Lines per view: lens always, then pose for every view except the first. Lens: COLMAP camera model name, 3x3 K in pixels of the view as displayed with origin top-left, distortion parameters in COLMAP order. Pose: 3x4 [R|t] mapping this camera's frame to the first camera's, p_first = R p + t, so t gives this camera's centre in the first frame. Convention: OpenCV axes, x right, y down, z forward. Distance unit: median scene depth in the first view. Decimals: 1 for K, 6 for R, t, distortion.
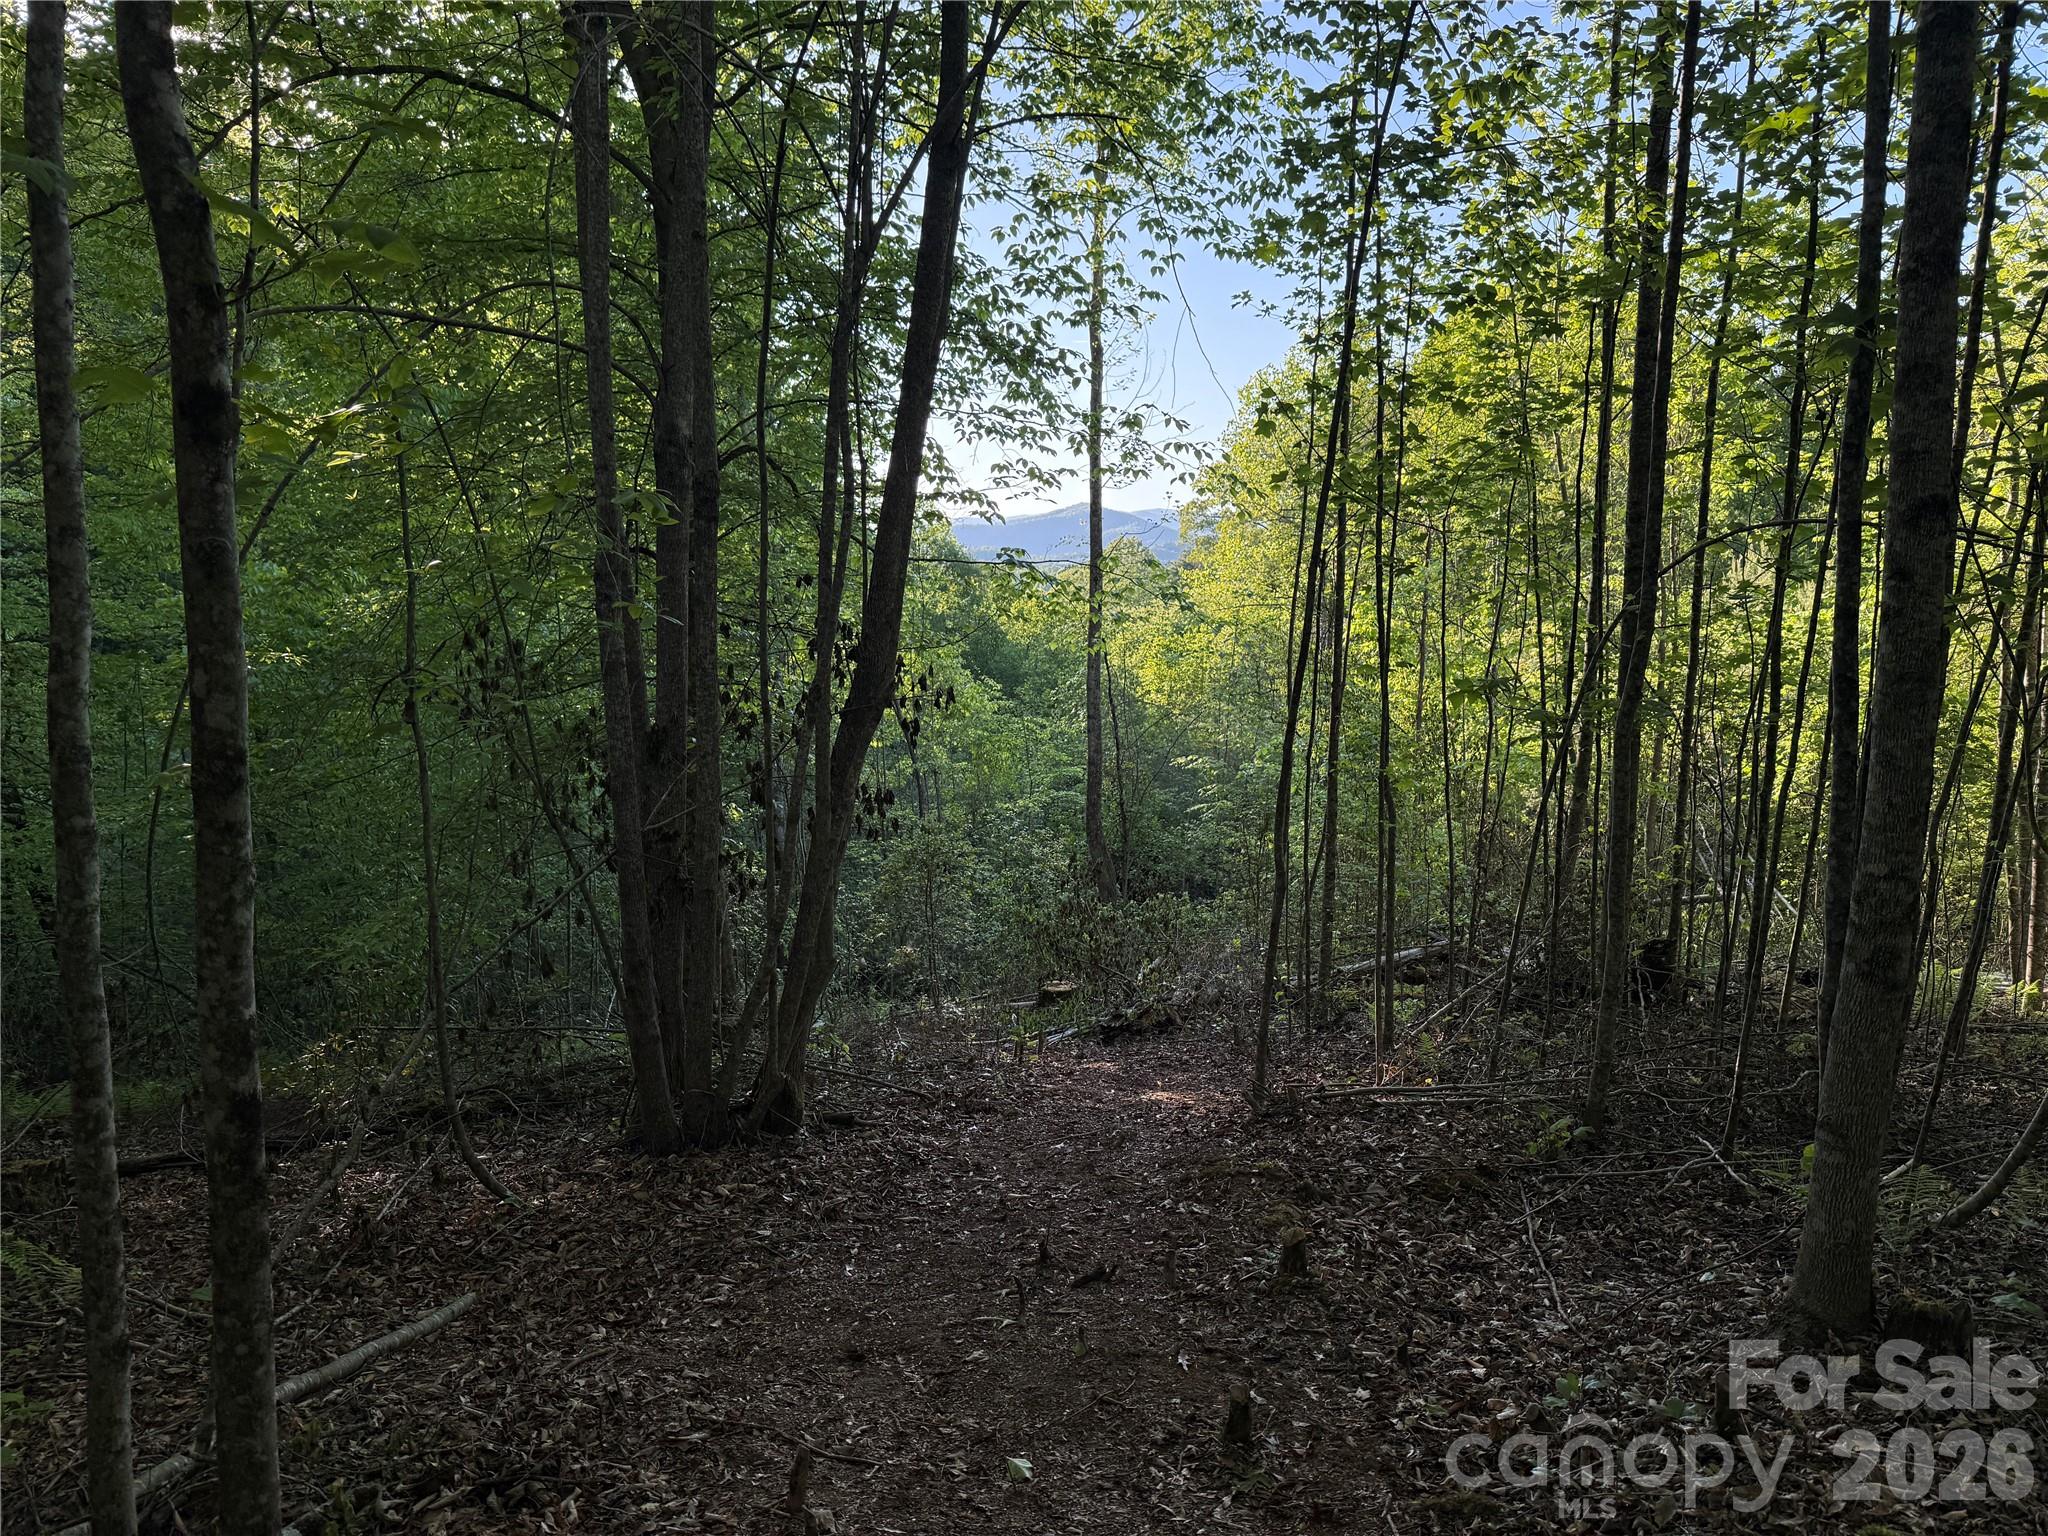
lens RADIAL K [[1481.2, 0, 1028.9], [0, 1481.2, 763.0], [0, 0, 1]] dist [0.052170, -0.064614]
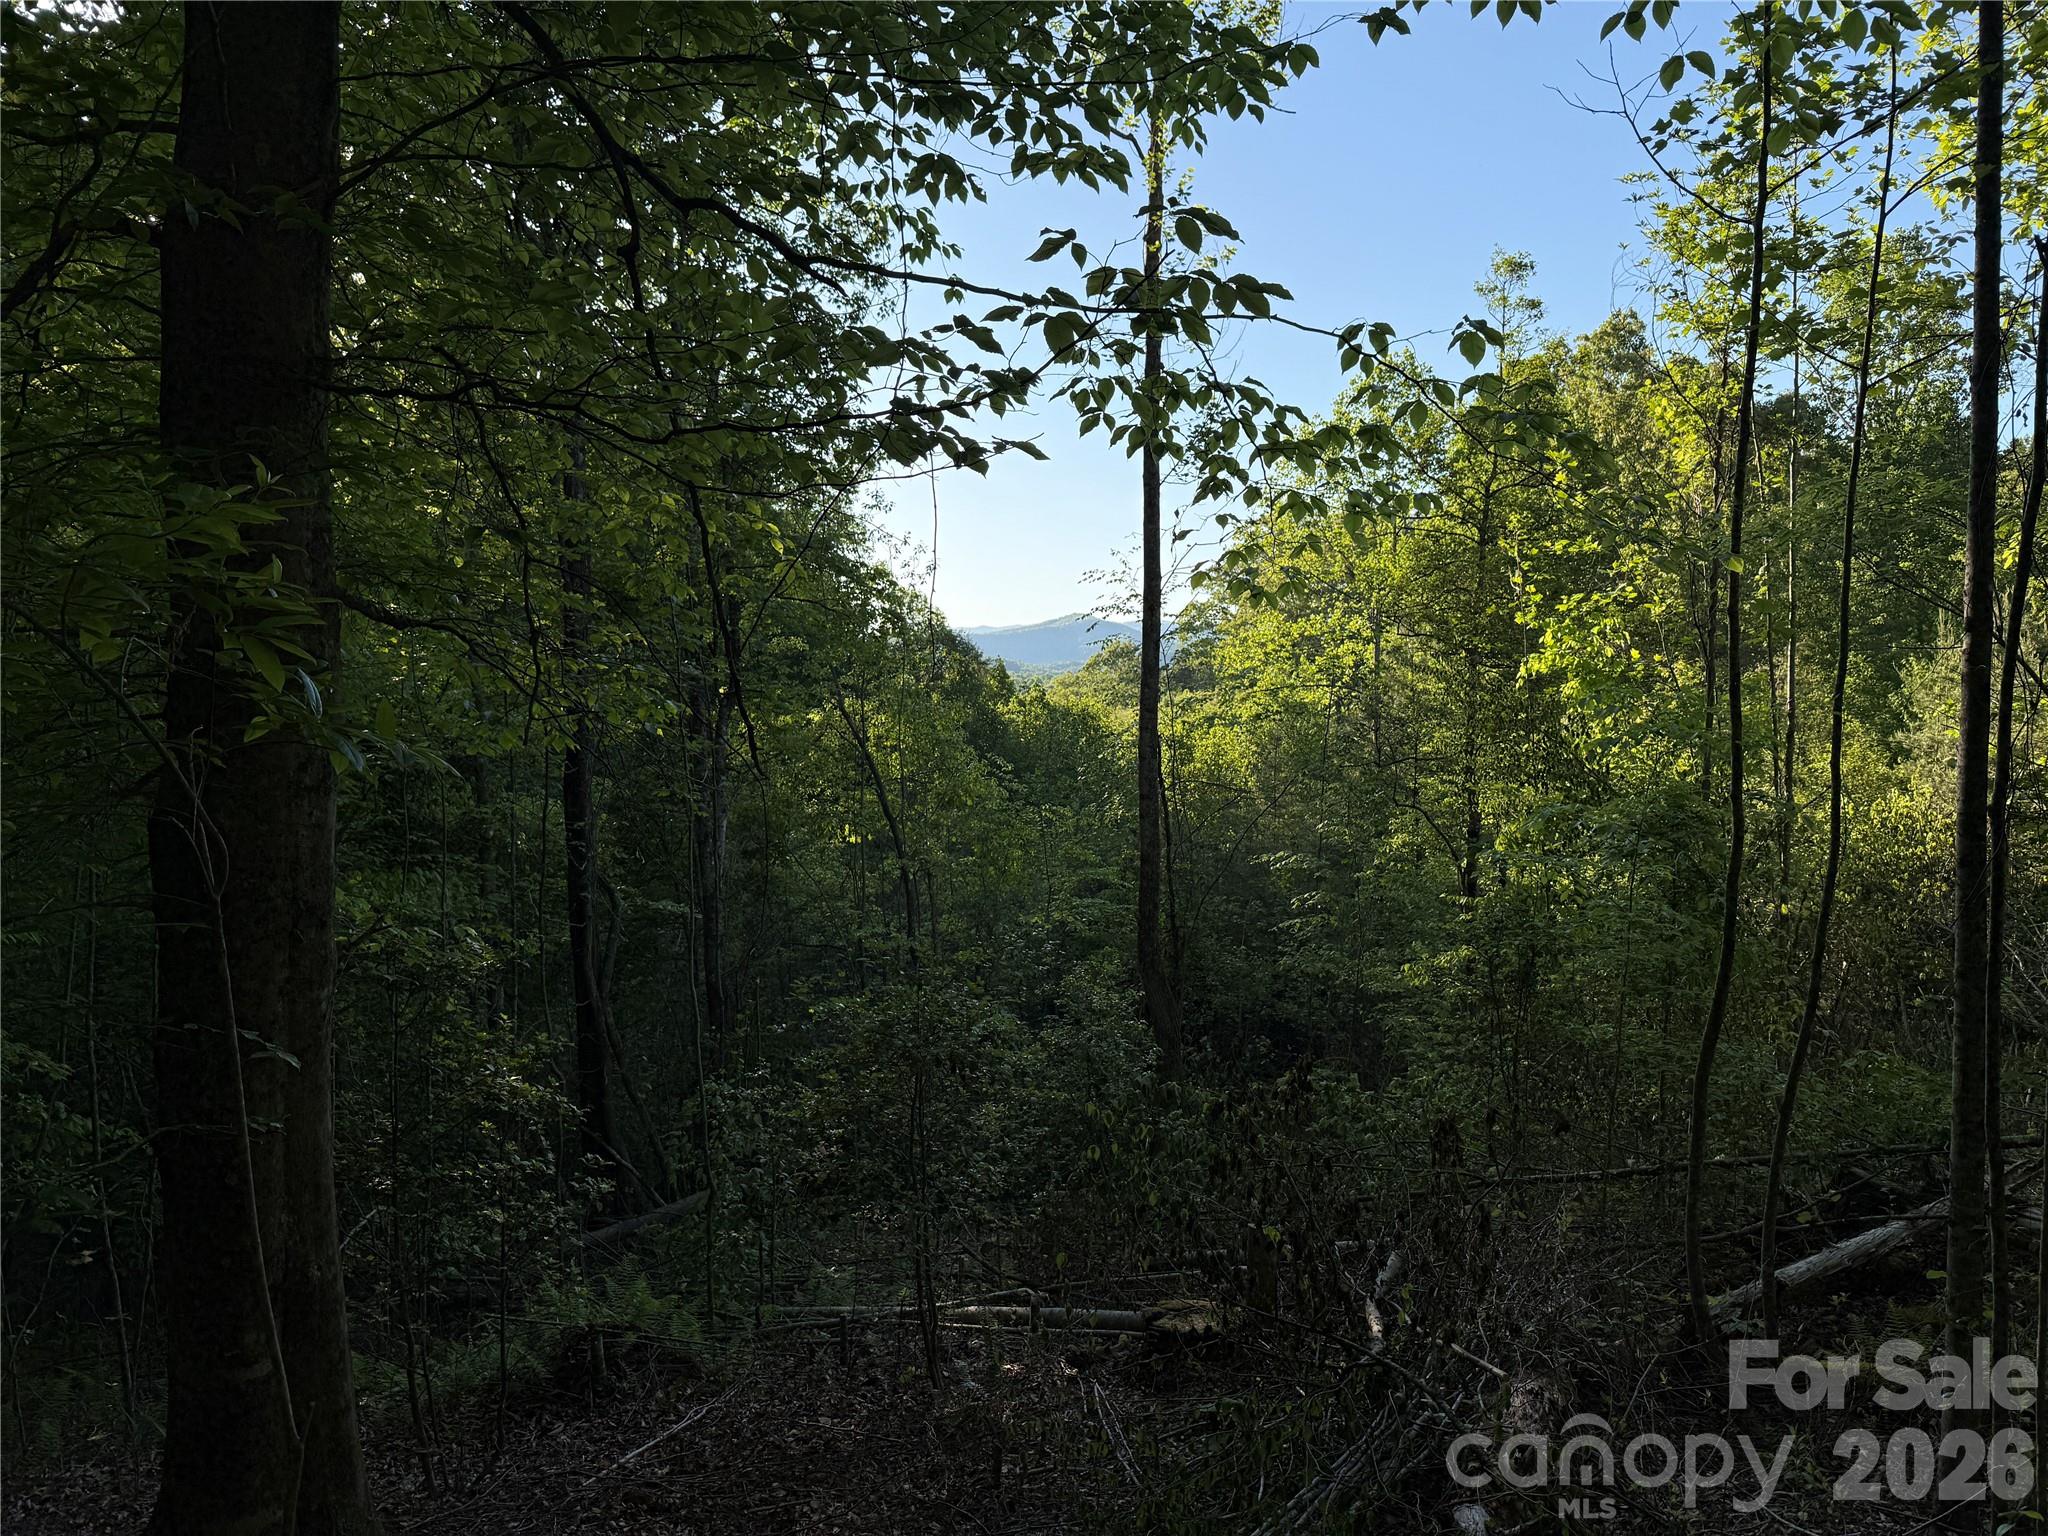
lens RADIAL K [[1481.2, 0, 1027.0], [0, 1481.2, 770.9], [0, 0, 1]] dist [0.052170, -0.064614]
pose [[0.999986, 0.004170, 0.003175, -0.047166], [-0.003949, 0.997756, -0.066841, 0.013062], [-0.003447, 0.066828, 0.997759, 0.711939]]
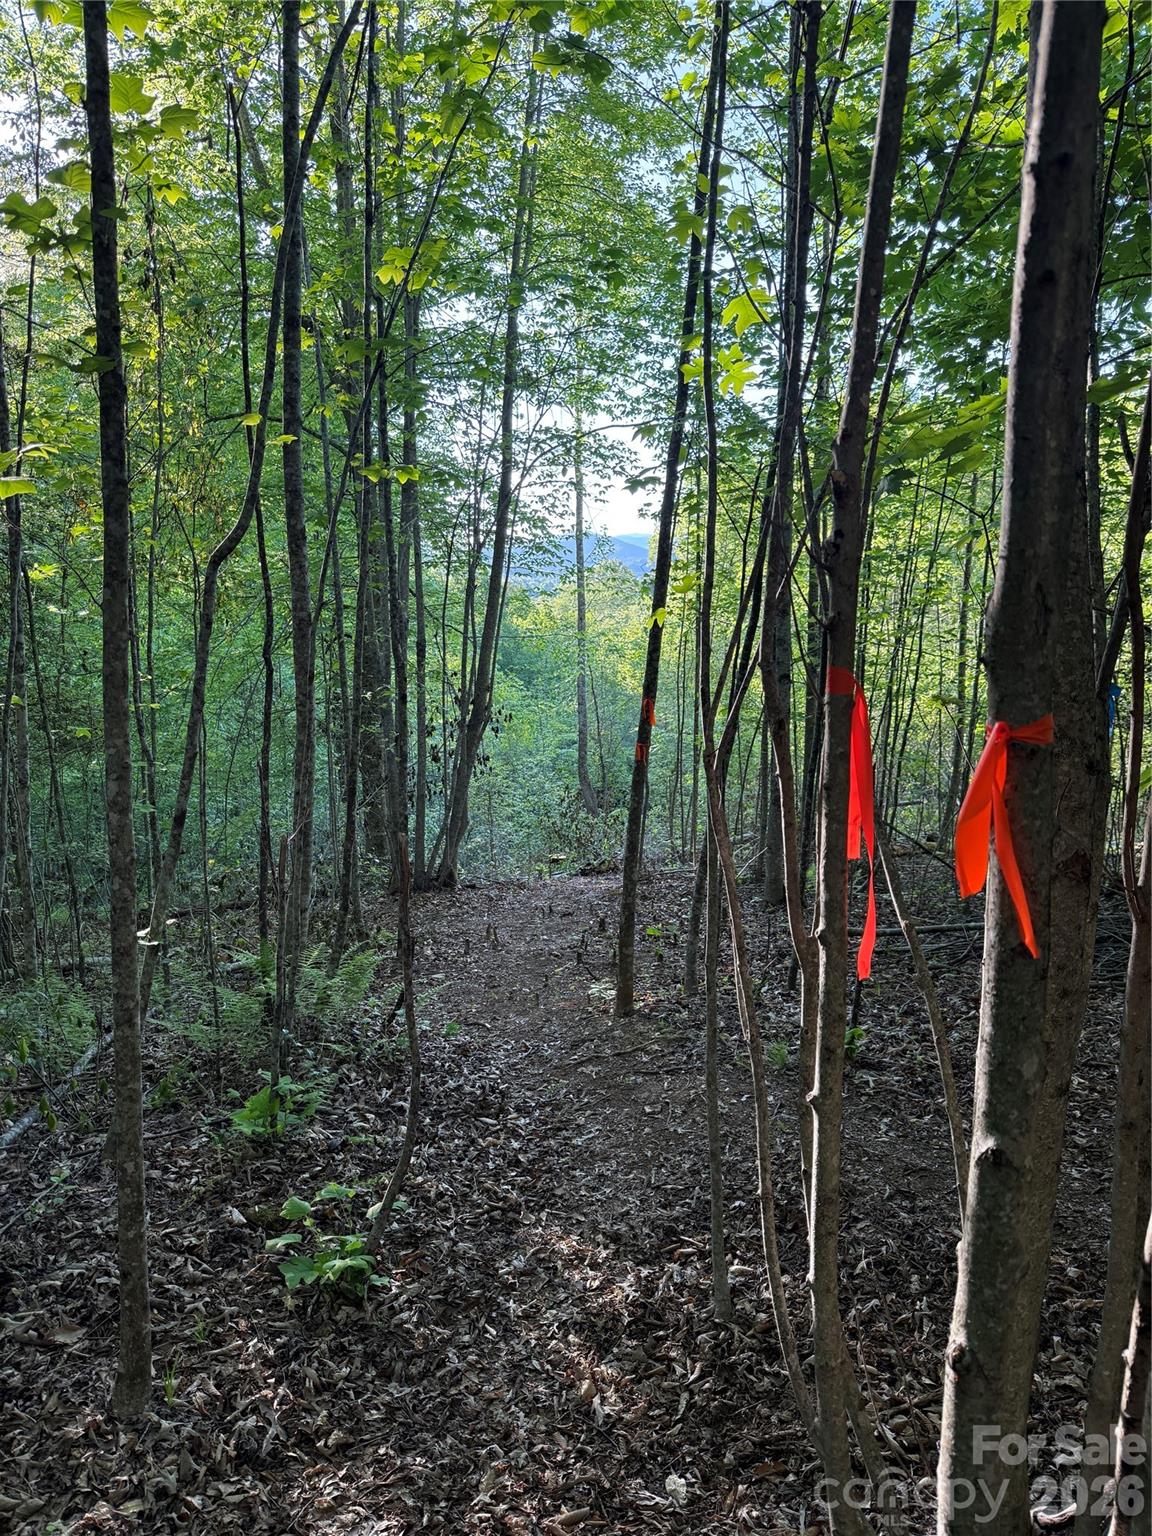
lens RADIAL K [[1110.9, 0, 582.3], [0, 1110.9, 769.6], [0, 0, 1]] dist [0.052170, -0.064614]
pose [[0.999195, -0.017736, 0.035974, -0.000961], [0.016312, 0.999086, 0.039501, -0.017890], [-0.036642, -0.038882, 0.998572, -0.550917]]
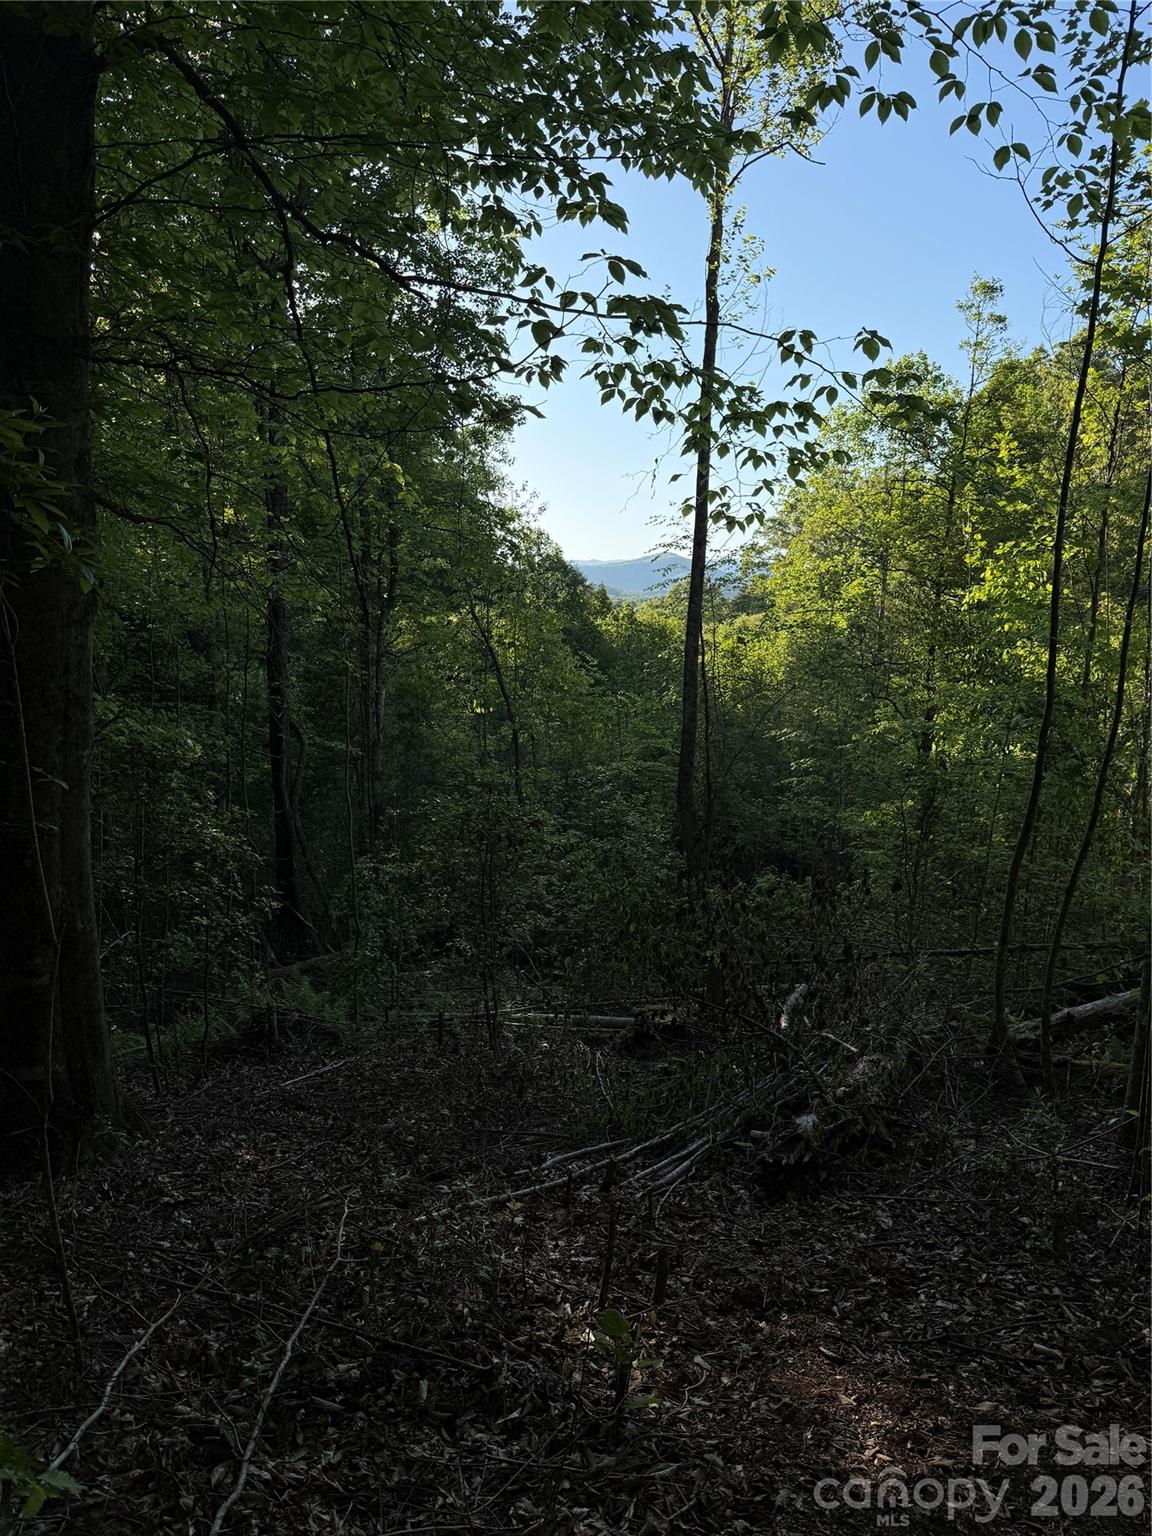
lens RADIAL K [[1110.9, 0, 574.1], [0, 1110.9, 766.0], [0, 0, 1]] dist [0.052170, -0.064614]
pose [[0.998320, 0.045421, -0.035970, -0.012308], [-0.044749, 0.998812, 0.019284, 0.033202], [0.036803, -0.017642, 0.999167, 0.653608]]
